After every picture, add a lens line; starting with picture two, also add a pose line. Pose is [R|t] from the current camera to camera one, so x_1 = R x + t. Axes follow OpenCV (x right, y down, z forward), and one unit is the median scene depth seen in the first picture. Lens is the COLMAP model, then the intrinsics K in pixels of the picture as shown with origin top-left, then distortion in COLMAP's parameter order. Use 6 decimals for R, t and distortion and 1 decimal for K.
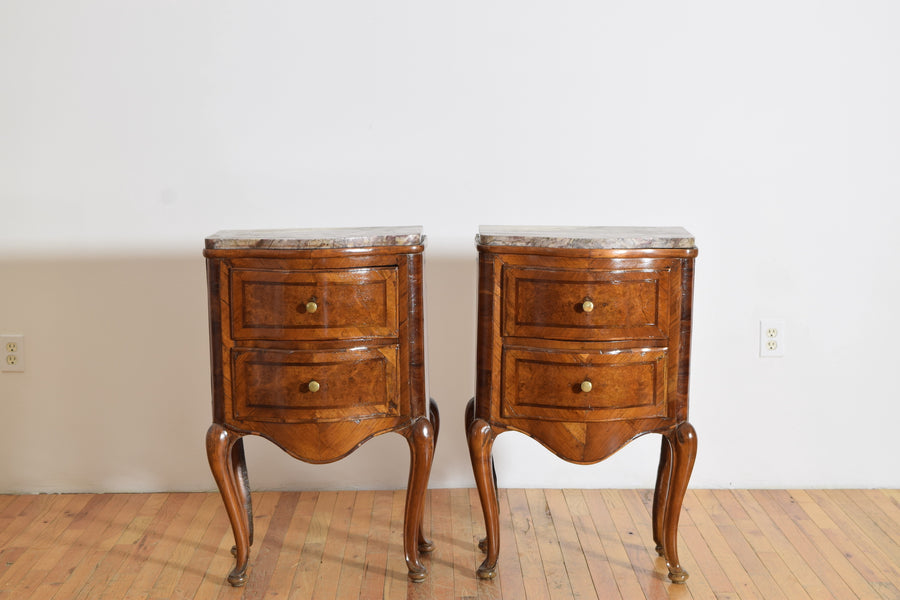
lens RADIAL K [[1313.1, 0, 446.6], [0, 1313.1, 285.8], [0, 0, 1]] dist [-0.027193, -0.020293]
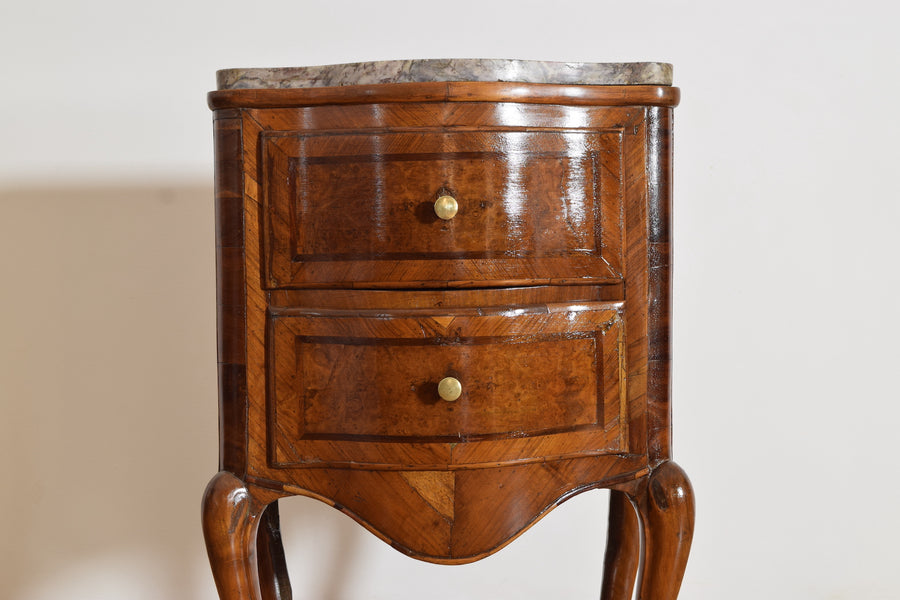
lens RADIAL K [[1313.1, 0, 446.6], [0, 1313.1, 285.8], [0, 0, 1]] dist [-0.027193, -0.020293]
pose [[0.997098, -0.029796, 0.070056, 0.073643], [0.033576, 0.998007, -0.053424, 0.064333], [-0.068325, 0.055621, 0.996111, 0.542184]]
